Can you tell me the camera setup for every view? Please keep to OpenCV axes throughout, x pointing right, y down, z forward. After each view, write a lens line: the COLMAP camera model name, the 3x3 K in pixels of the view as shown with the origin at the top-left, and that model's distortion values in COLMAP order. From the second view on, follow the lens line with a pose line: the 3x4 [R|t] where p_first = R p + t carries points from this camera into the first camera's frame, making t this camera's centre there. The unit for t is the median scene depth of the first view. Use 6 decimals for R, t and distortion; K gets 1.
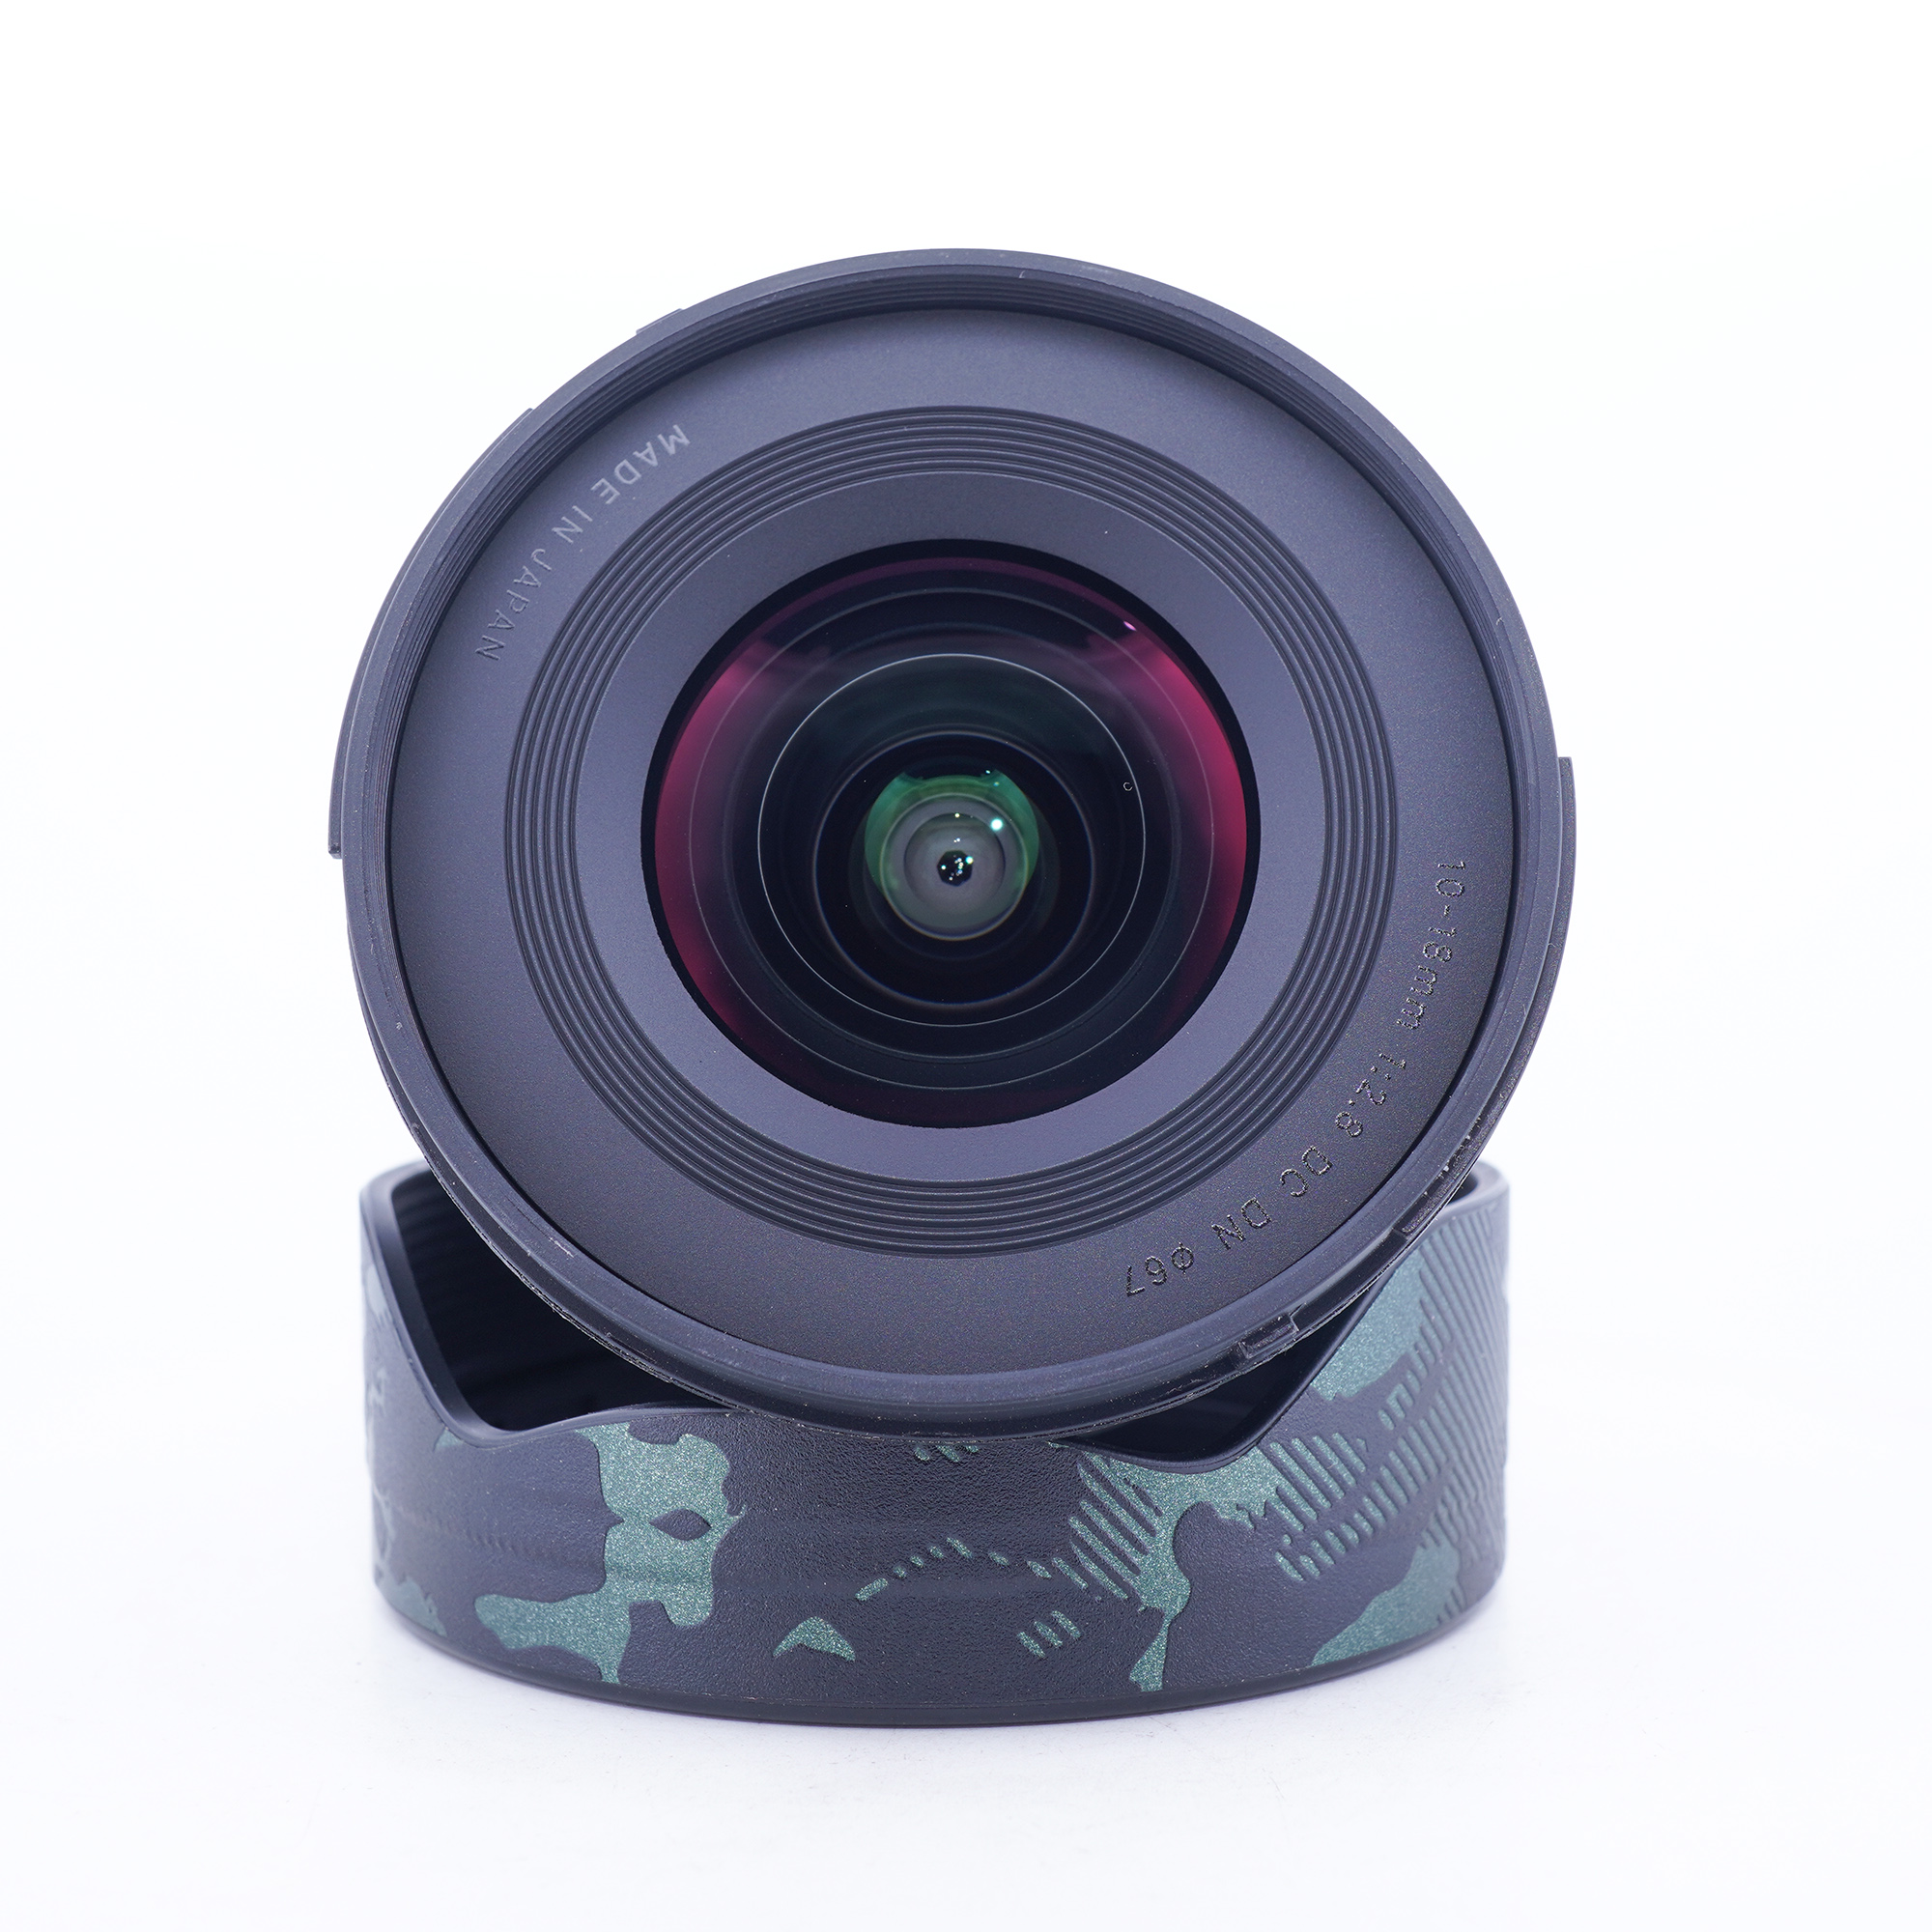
lens RADIAL K [[2976.6, 0, 1064.1], [0, 2976.6, 965.5], [0, 0, 1]] dist [0.010821, -0.134009]
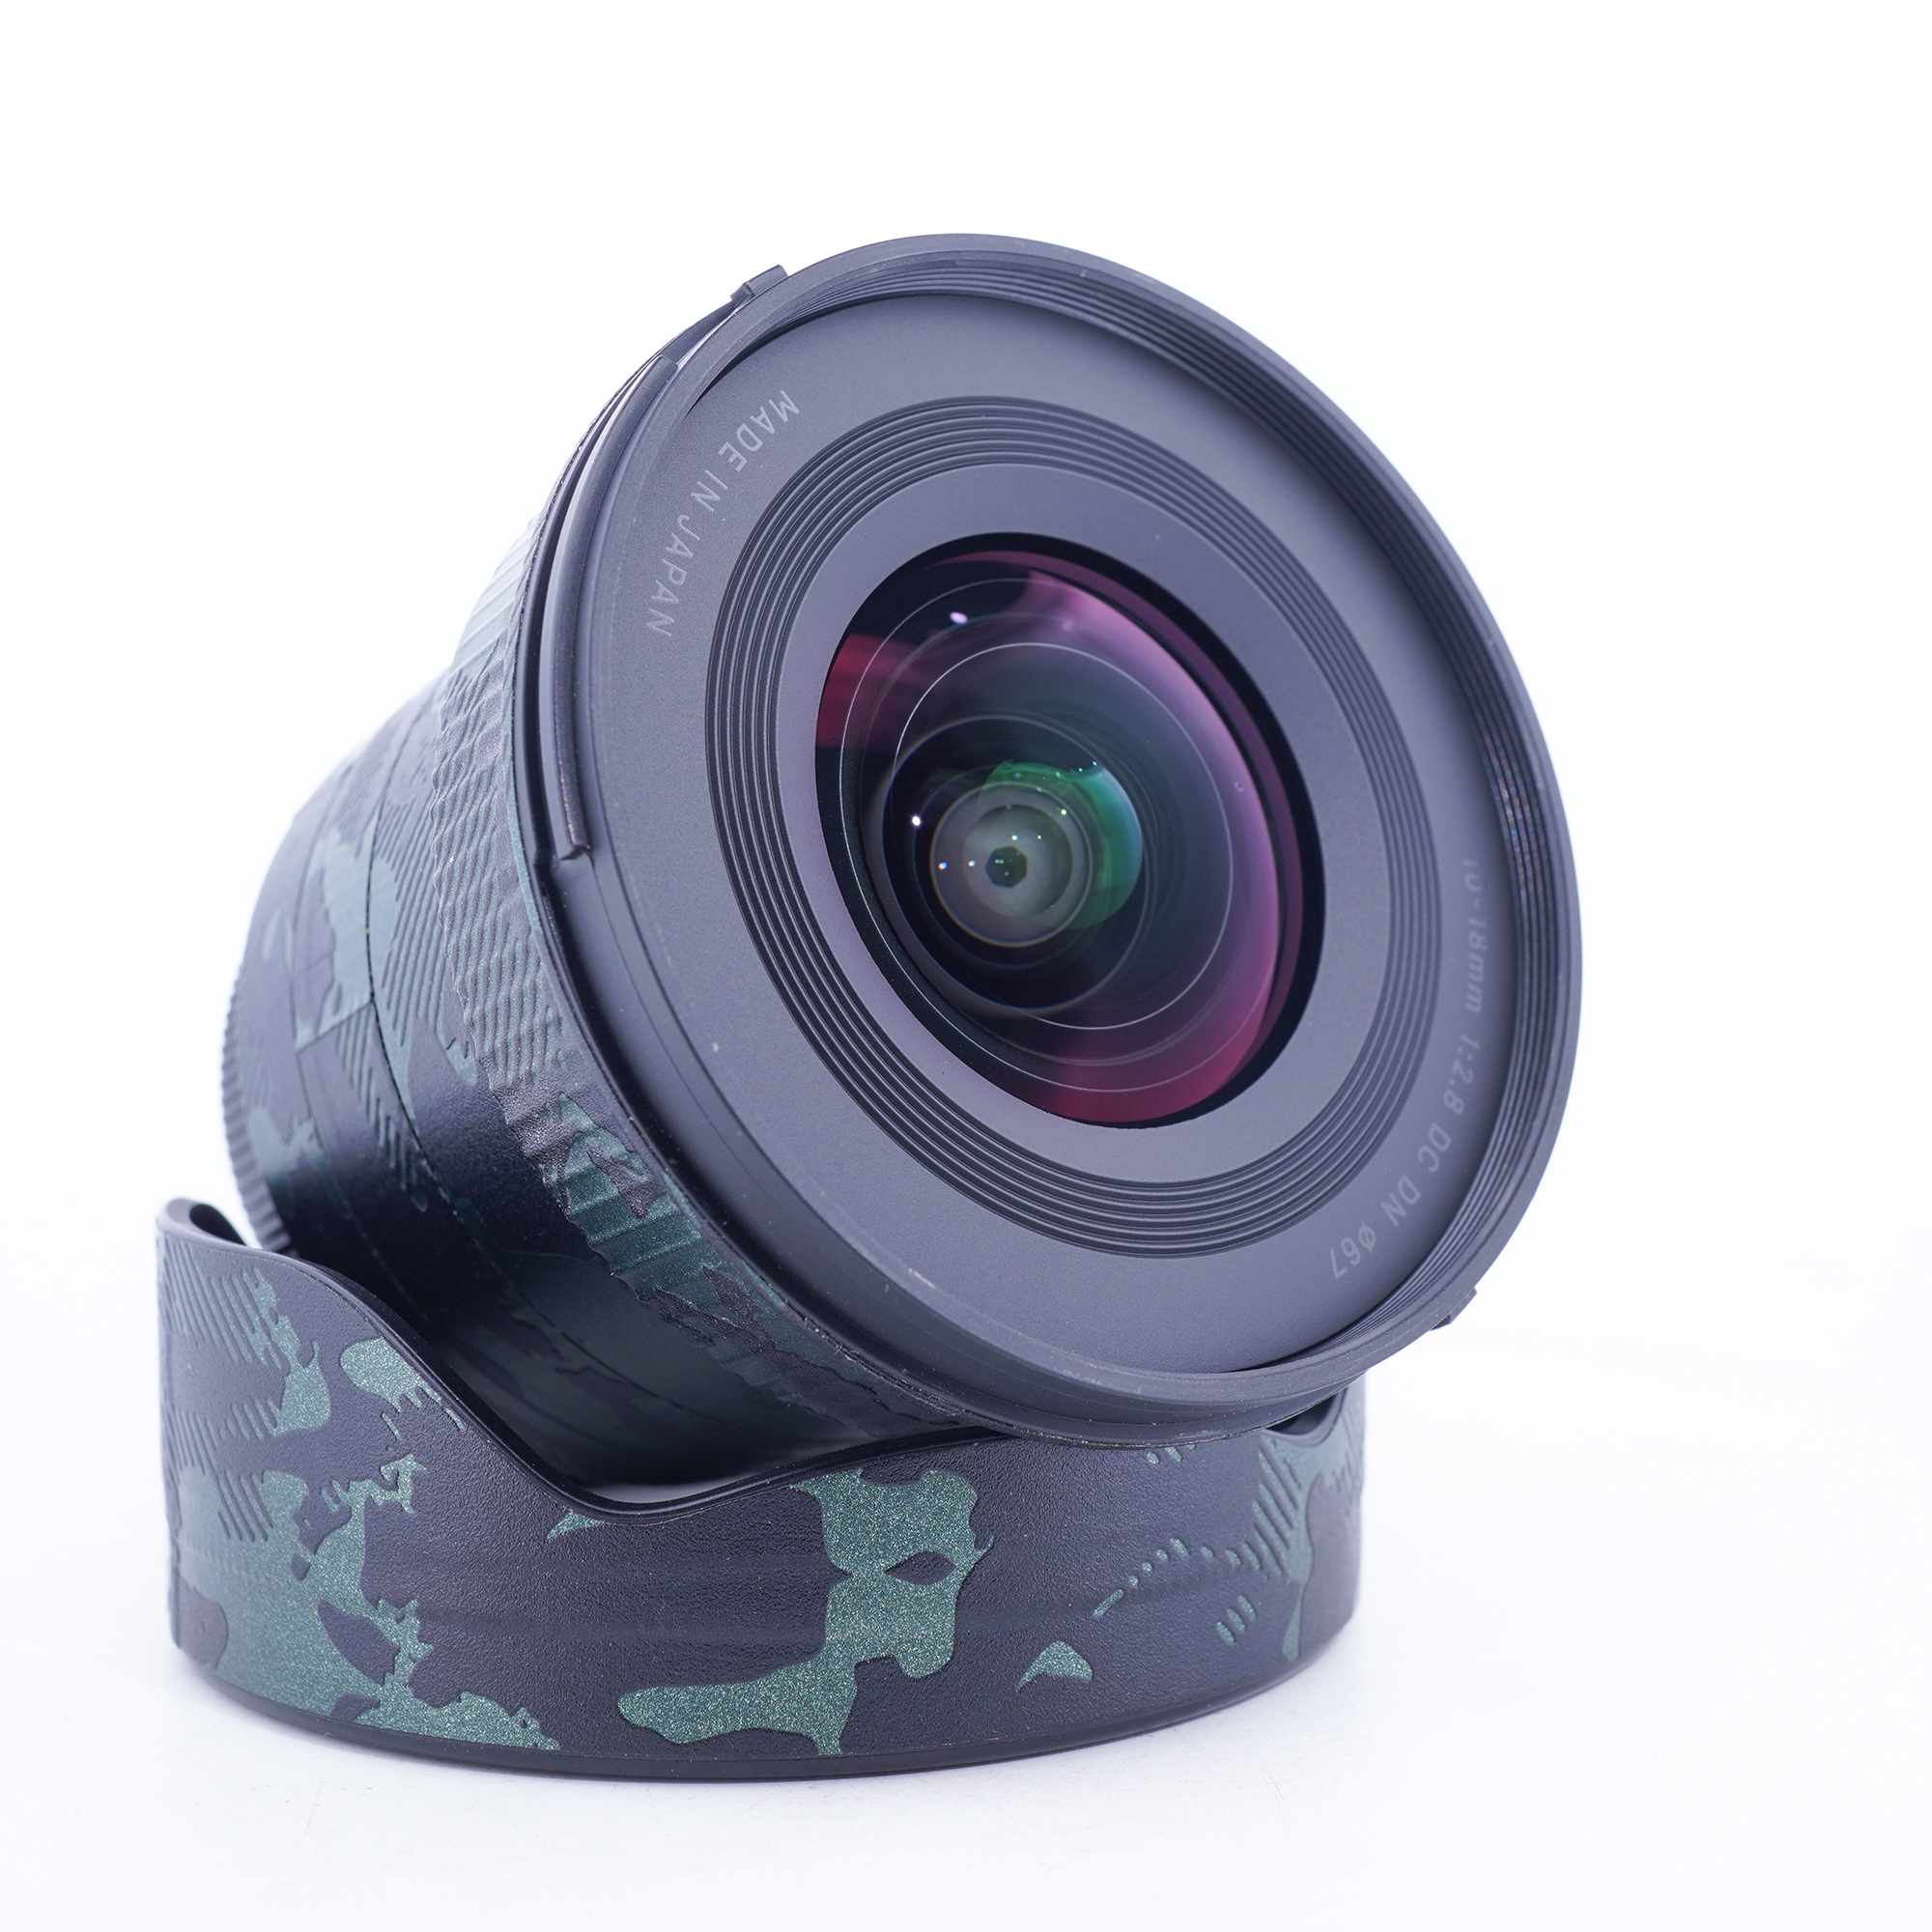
lens RADIAL K [[2976.6, 0, 1064.1], [0, 2976.6, 965.5], [0, 0, 1]] dist [0.010821, -0.134009]
pose [[0.789400, -0.025870, 0.613334, -0.656682], [0.030439, 0.999532, 0.002983, -0.003318], [-0.613125, 0.016314, 0.789818, 0.226876]]
